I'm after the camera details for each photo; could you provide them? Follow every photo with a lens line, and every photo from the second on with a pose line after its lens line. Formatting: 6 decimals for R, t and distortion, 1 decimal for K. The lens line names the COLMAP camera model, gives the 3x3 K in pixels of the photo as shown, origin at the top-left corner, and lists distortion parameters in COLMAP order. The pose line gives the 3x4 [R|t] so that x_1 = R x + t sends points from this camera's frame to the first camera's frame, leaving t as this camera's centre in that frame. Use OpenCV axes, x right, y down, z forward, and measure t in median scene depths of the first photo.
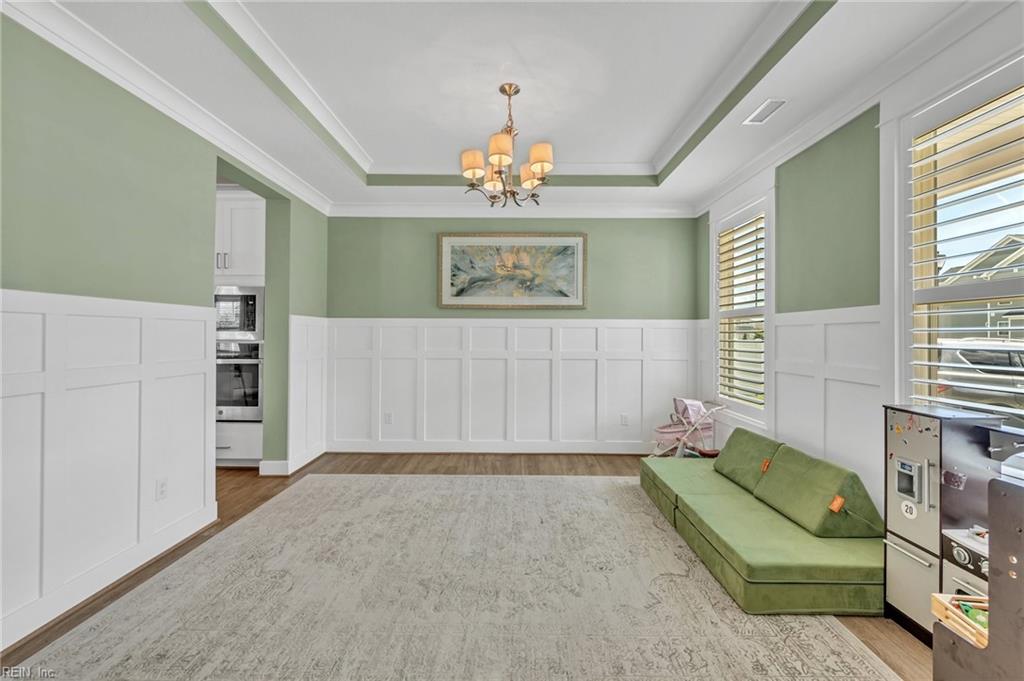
lens RADIAL K [[420.3, 0, 512.0], [0, 420.3, 340.5], [0, 0, 1]] dist [0.000036, -0.000098]
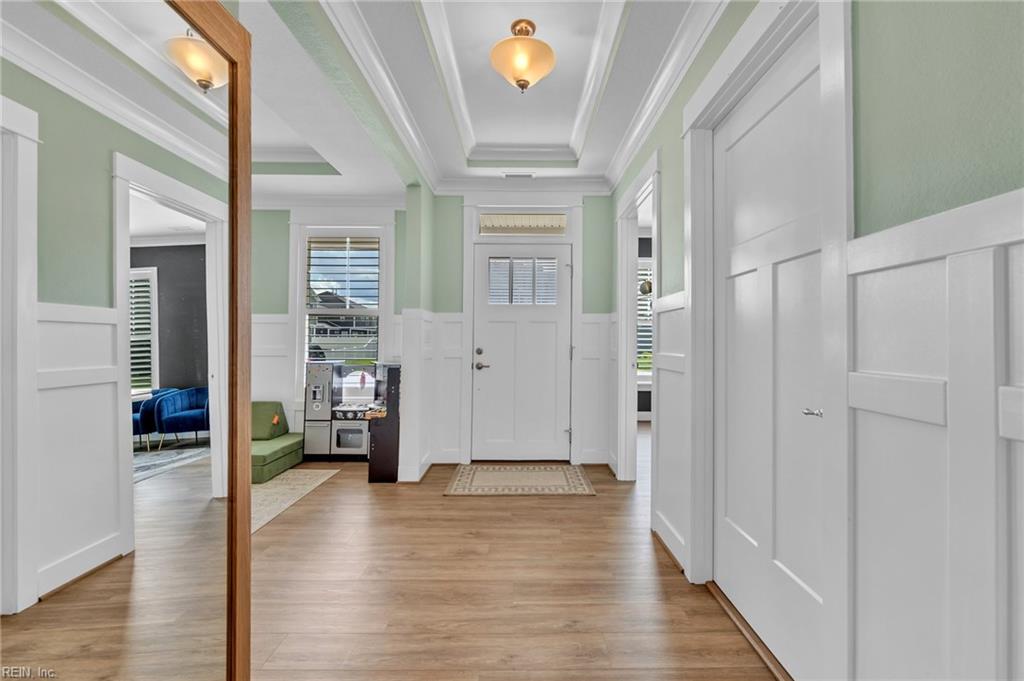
lens RADIAL K [[420.3, 0, 512.0], [0, 420.3, 340.5], [0, 0, 1]] dist [0.000036, -0.000098]
pose [[0.017362, -0.001590, 0.999848, -1.227756], [-0.014422, 0.999894, 0.001841, 0.024600], [-0.999745, -0.014452, 0.017338, -0.083208]]
